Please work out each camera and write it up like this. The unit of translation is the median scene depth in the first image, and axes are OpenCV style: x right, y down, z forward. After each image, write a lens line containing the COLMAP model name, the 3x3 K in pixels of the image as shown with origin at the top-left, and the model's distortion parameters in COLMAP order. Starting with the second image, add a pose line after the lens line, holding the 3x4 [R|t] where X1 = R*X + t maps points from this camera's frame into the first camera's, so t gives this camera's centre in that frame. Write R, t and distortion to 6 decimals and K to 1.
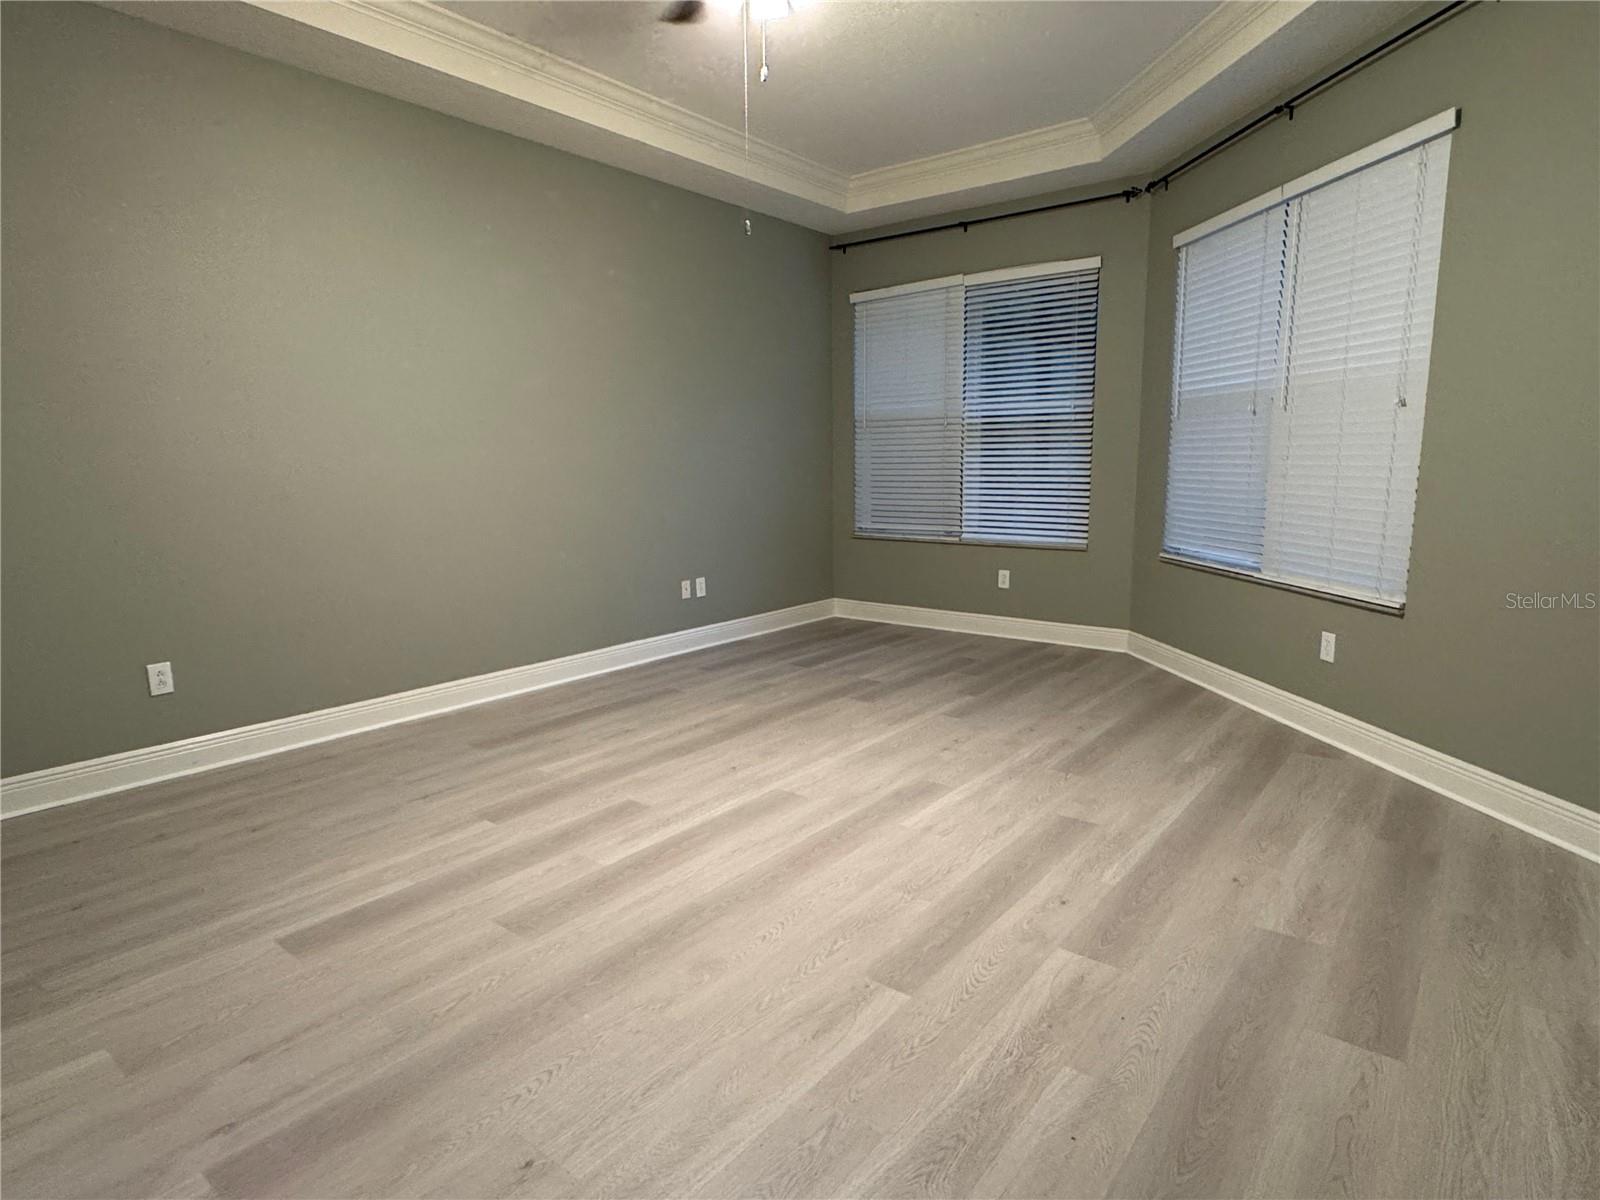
lens RADIAL K [[891.8, 0, 798.4], [0, 891.8, 604.6], [0, 0, 1]] dist [-0.000330, 0.000113]
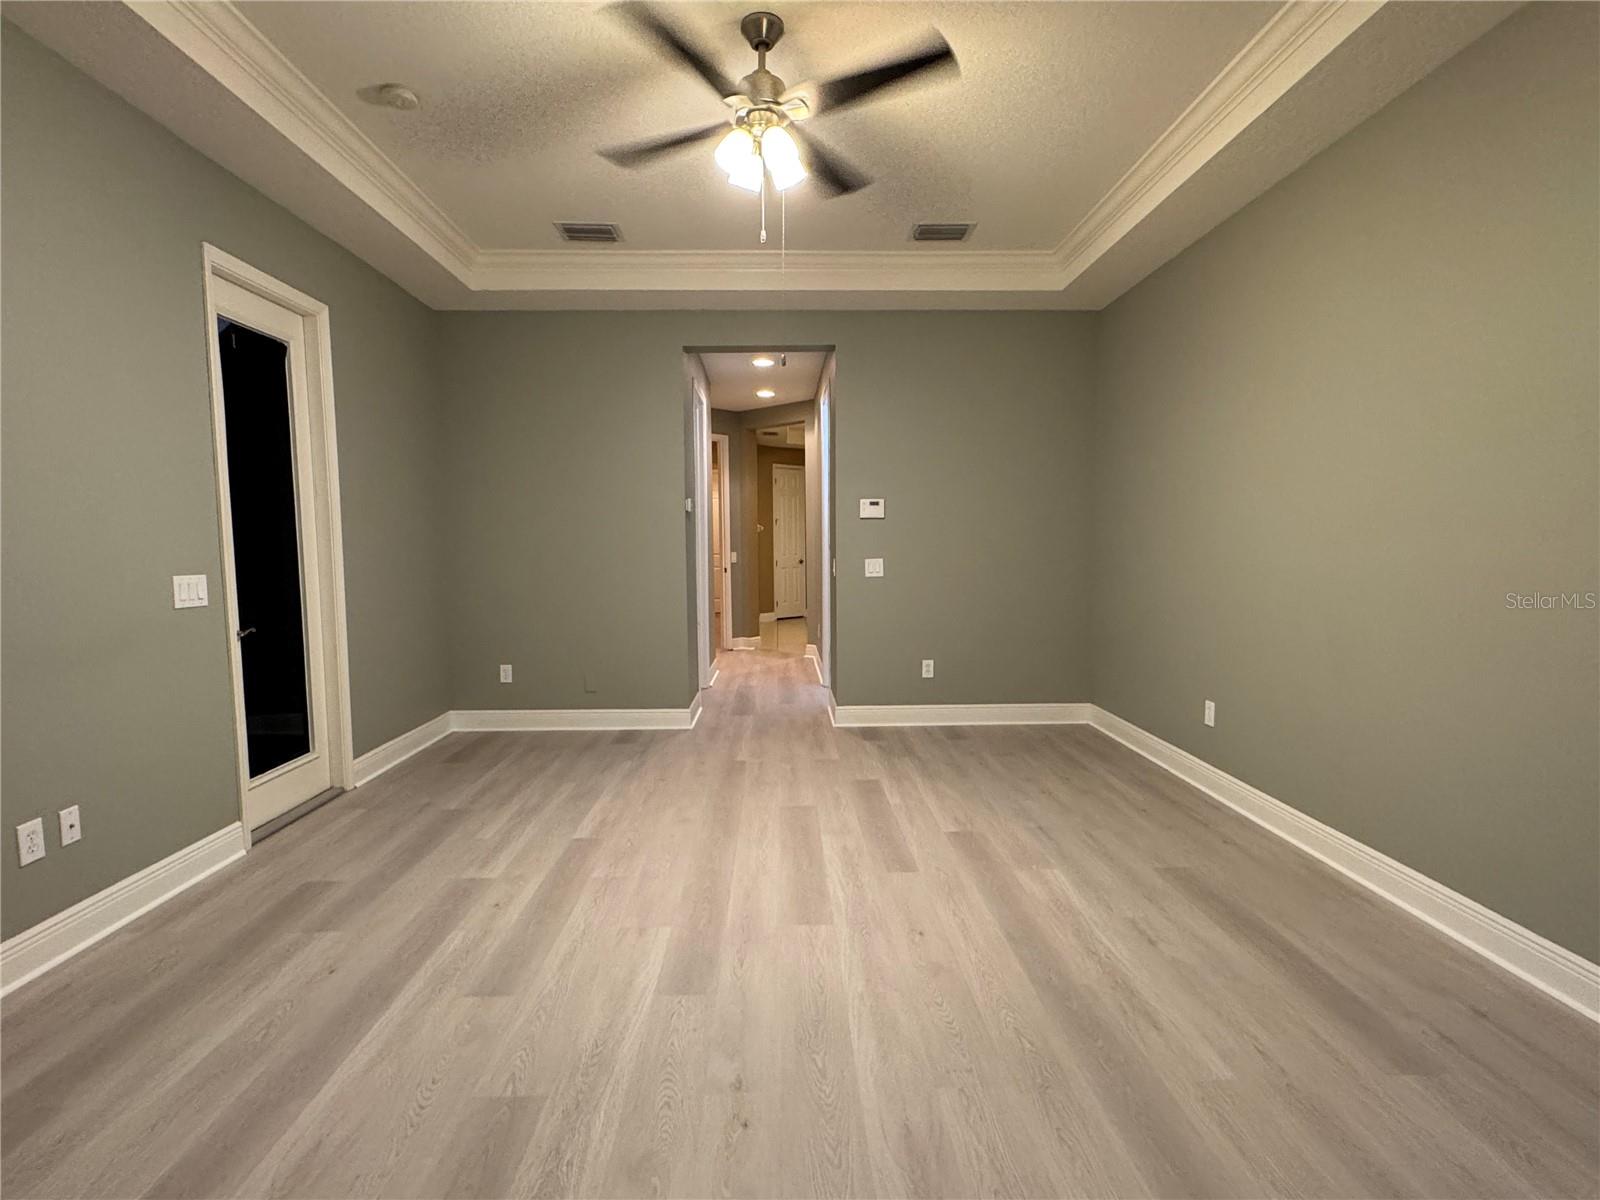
lens RADIAL K [[787.1, 0, 796.6], [0, 787.1, 604.6], [0, 0, 1]] dist [-0.000122, 0.001406]
pose [[-0.767344, 0.068467, -0.637570, 0.453148], [-0.088272, 0.973539, 0.210785, -0.252323], [0.635131, 0.218024, -0.740995, 1.388496]]
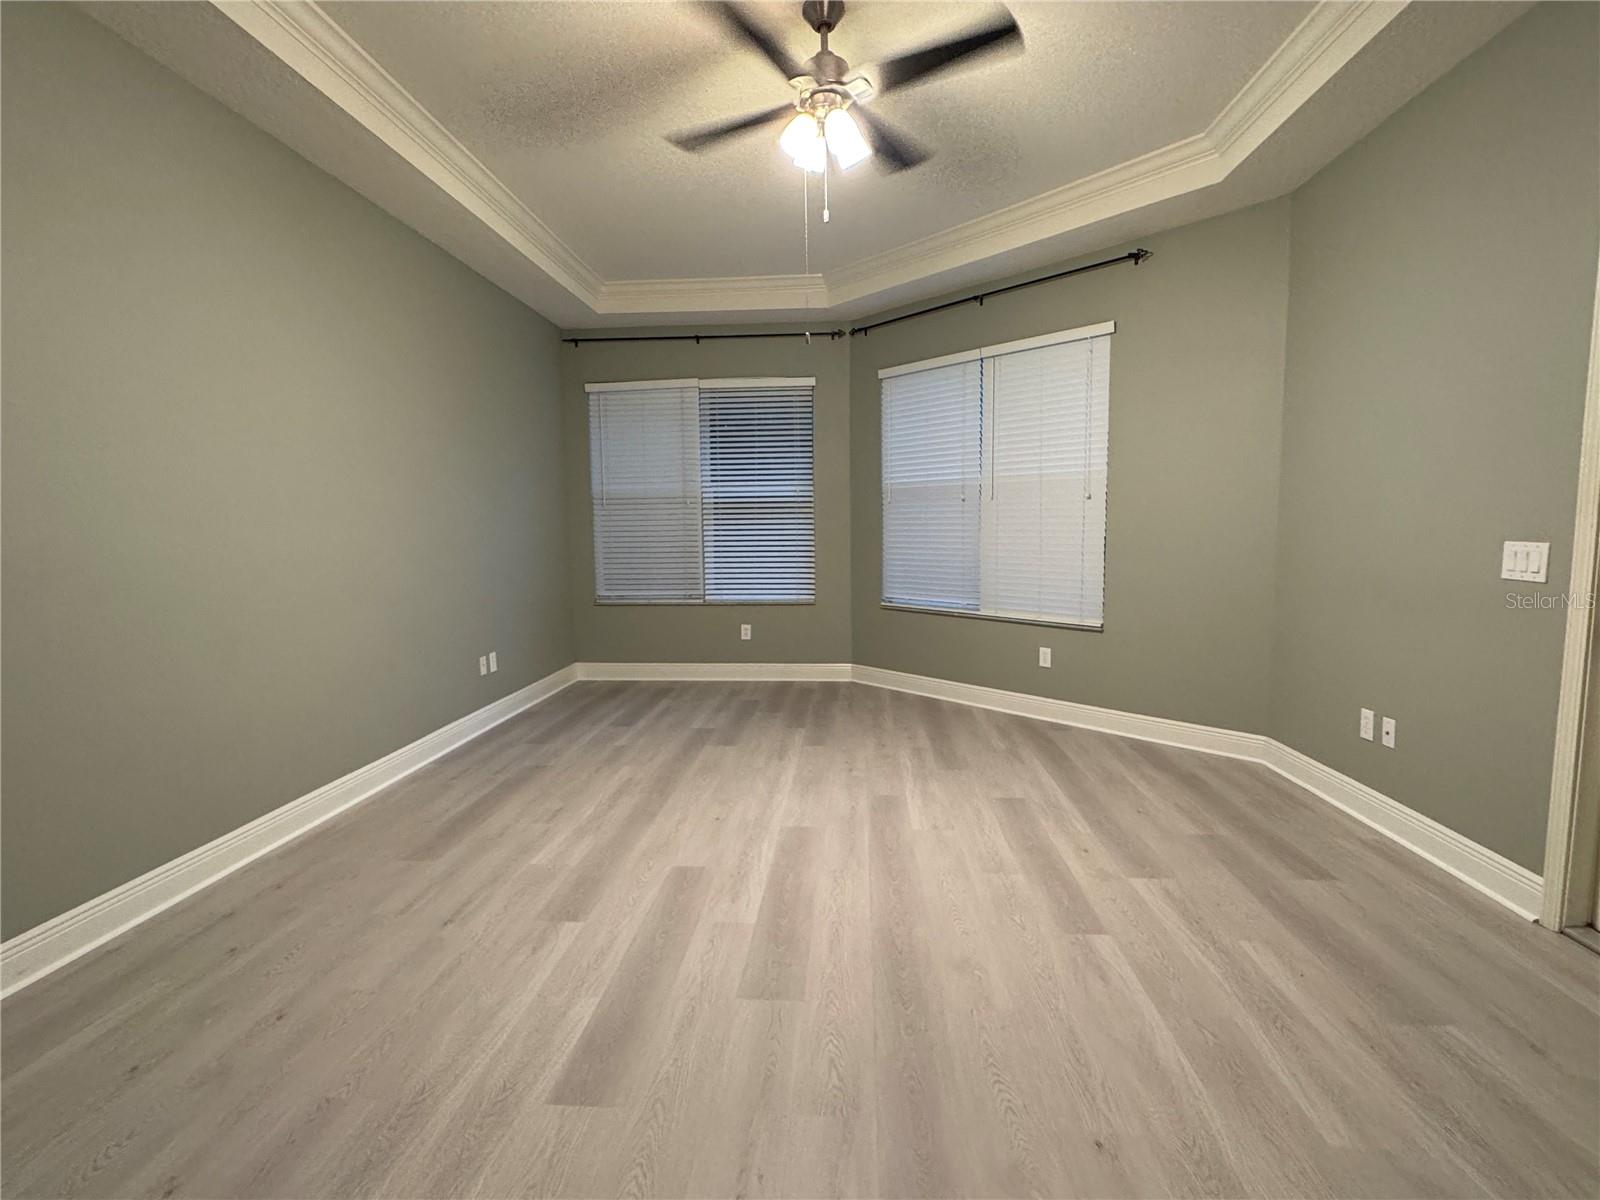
lens RADIAL K [[787.1, 0, 796.6], [0, 787.1, 604.6], [0, 0, 1]] dist [-0.000122, 0.001406]
pose [[0.829471, -0.053610, 0.555971, -0.502891], [0.092143, 0.994879, -0.041539, -0.025273], [-0.550897, 0.085684, 0.830163, 0.137884]]
